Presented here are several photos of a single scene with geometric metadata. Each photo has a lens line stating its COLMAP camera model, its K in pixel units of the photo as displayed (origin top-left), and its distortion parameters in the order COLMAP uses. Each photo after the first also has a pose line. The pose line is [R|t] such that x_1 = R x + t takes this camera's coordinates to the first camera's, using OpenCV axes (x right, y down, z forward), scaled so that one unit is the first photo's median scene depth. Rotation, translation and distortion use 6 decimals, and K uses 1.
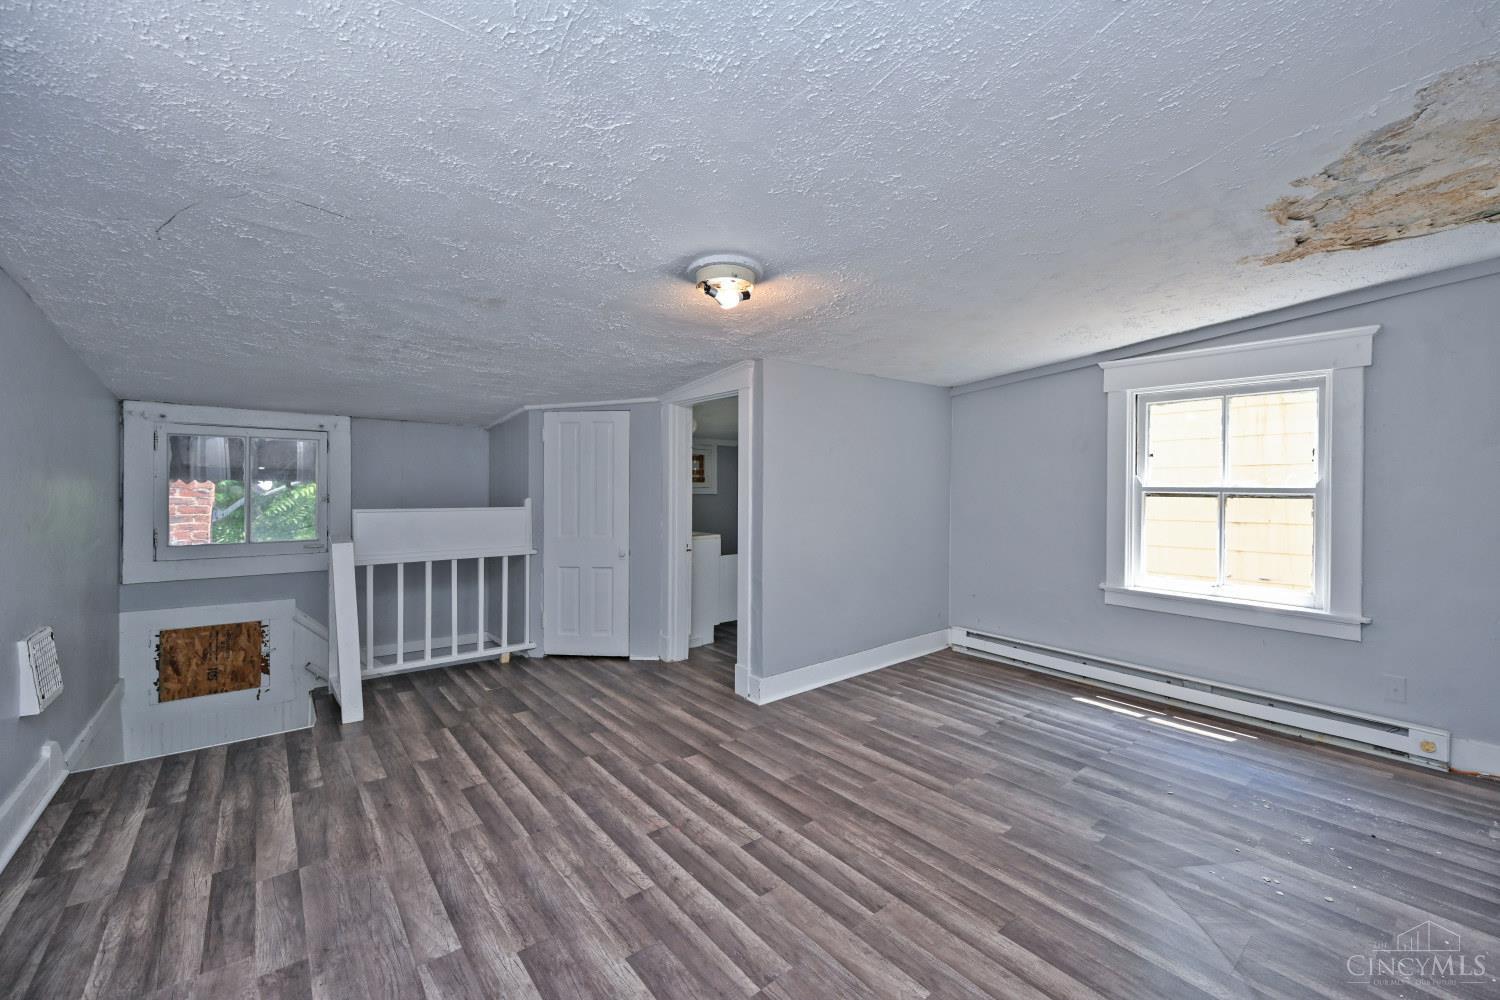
lens RADIAL K [[598.6, 0, 763.5], [0, 598.6, 484.5], [0, 0, 1]] dist [0.000878, 0.000003]
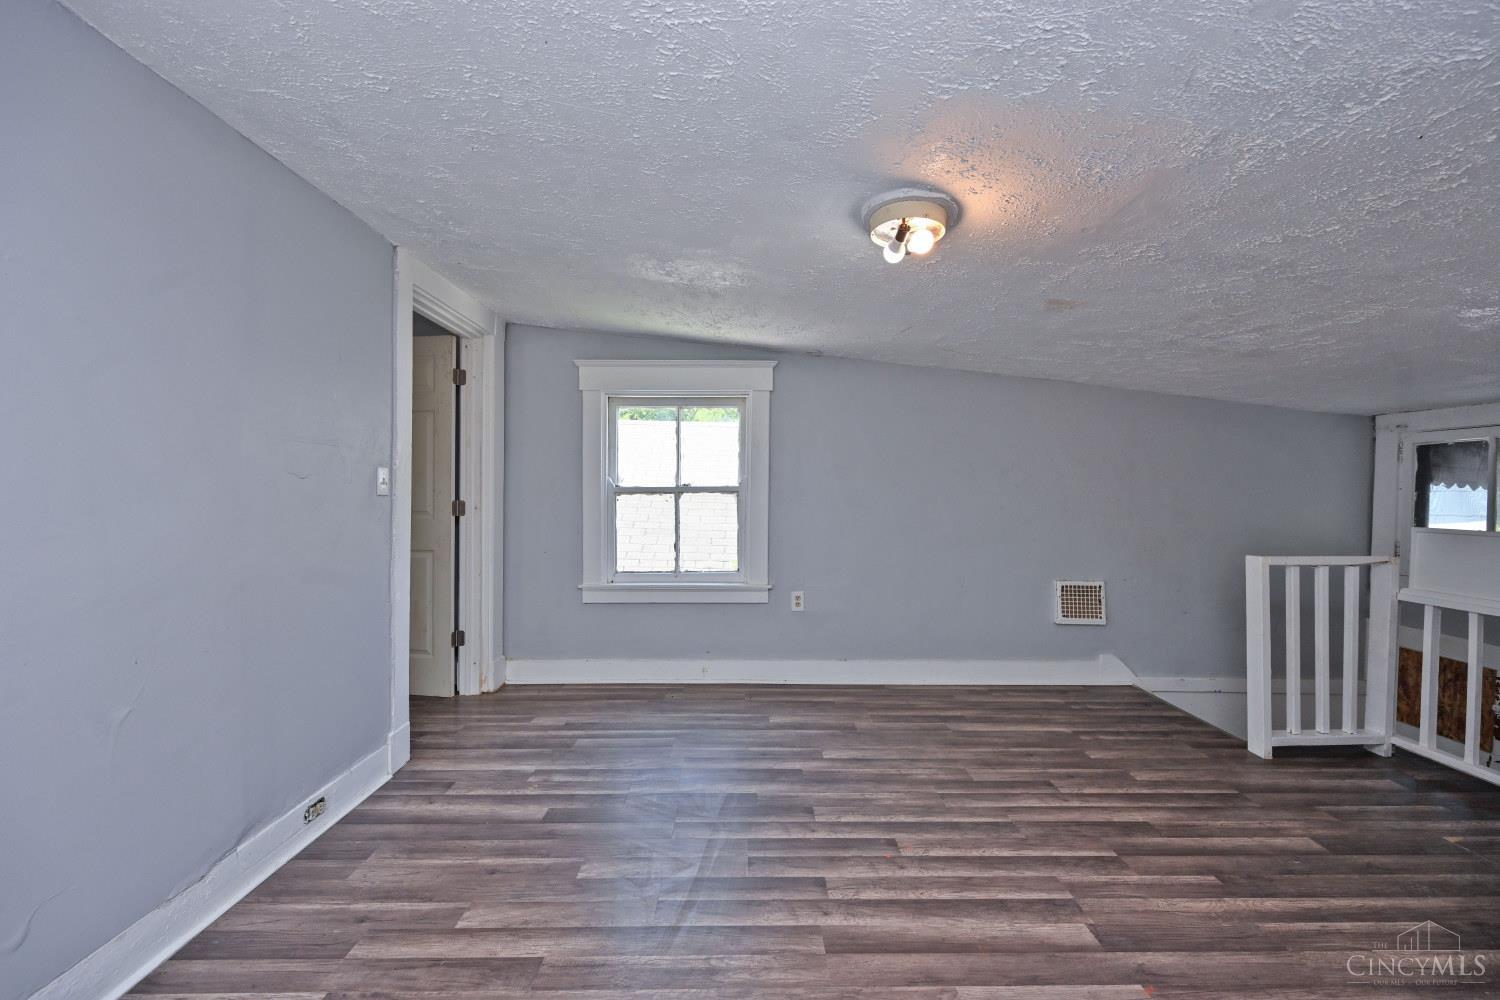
lens RADIAL K [[598.6, 0, 763.5], [0, 598.6, 484.5], [0, 0, 1]] dist [0.000878, 0.000003]
pose [[-0.601966, -0.022738, -0.798198, 0.564576], [-0.011896, 0.999739, -0.019508, 0.019308], [0.798433, -0.002248, -0.602079, 1.096924]]
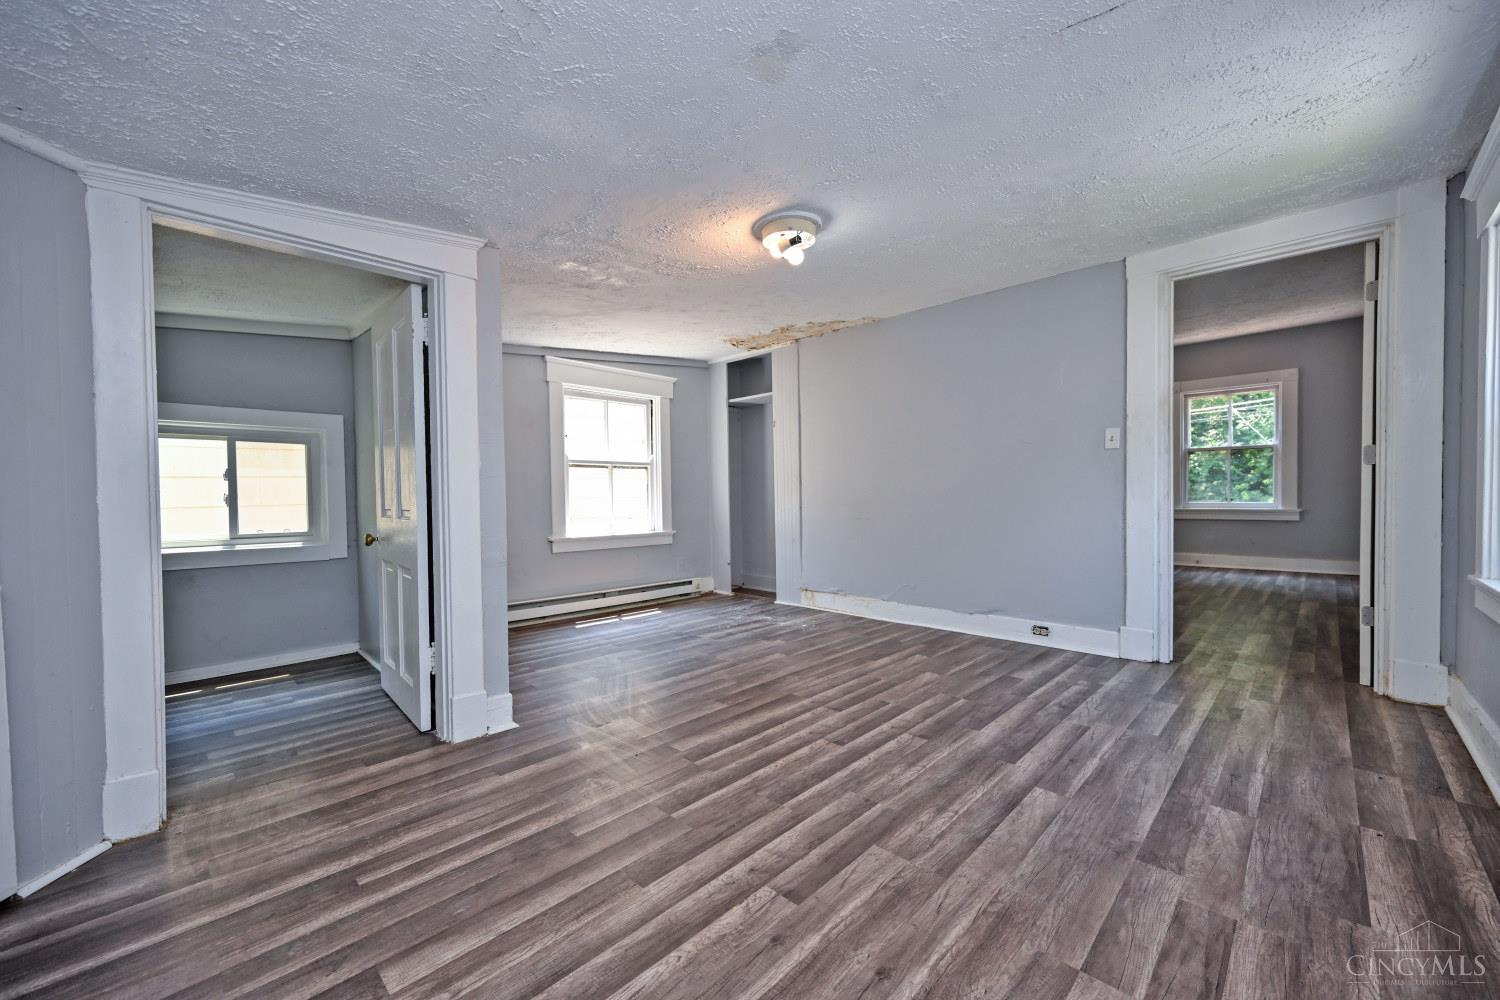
lens RADIAL K [[603.7, 0, 750.0], [0, 603.7, 500.0], [0, 0, 1]] dist [0.001705, -0.000024]
pose [[-0.111656, -0.010357, 0.993693, -0.947549], [0.008711, 0.999897, 0.011401, 0.106377], [-0.993709, 0.009929, -0.111555, 0.984344]]
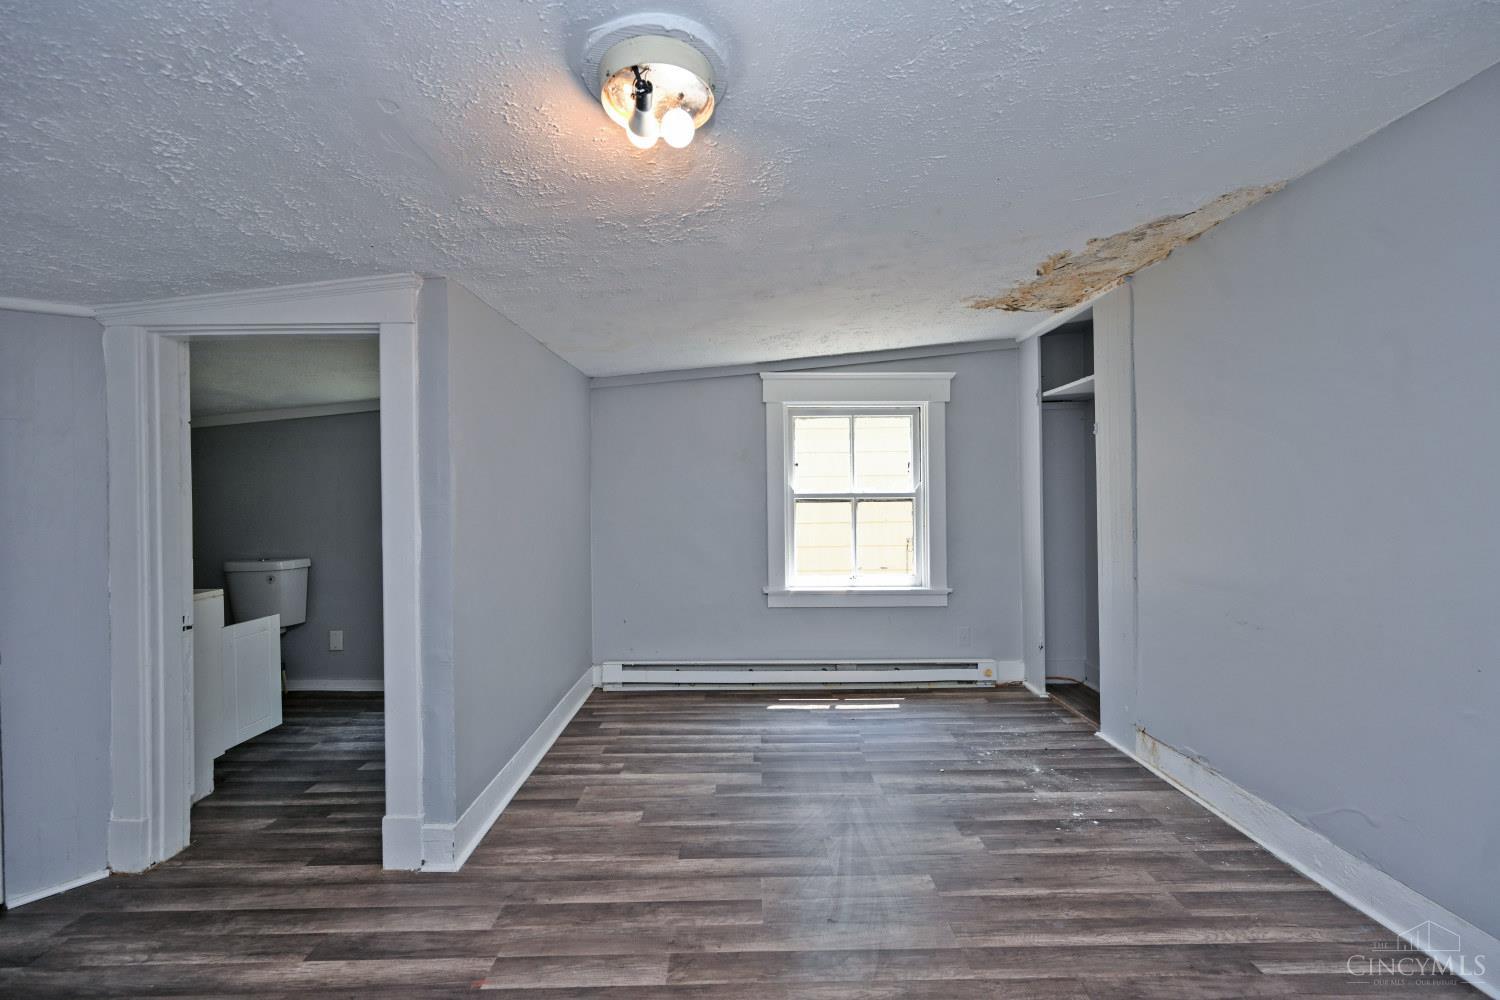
lens RADIAL K [[602.6, 0, 740.0], [0, 602.6, 497.9], [0, 0, 1]] dist [-0.000445, -0.000220]
pose [[0.633228, -0.010835, 0.773890, -0.348248], [0.010728, 0.999929, 0.005222, 0.006289], [-0.773891, 0.004995, 0.633299, 0.510511]]
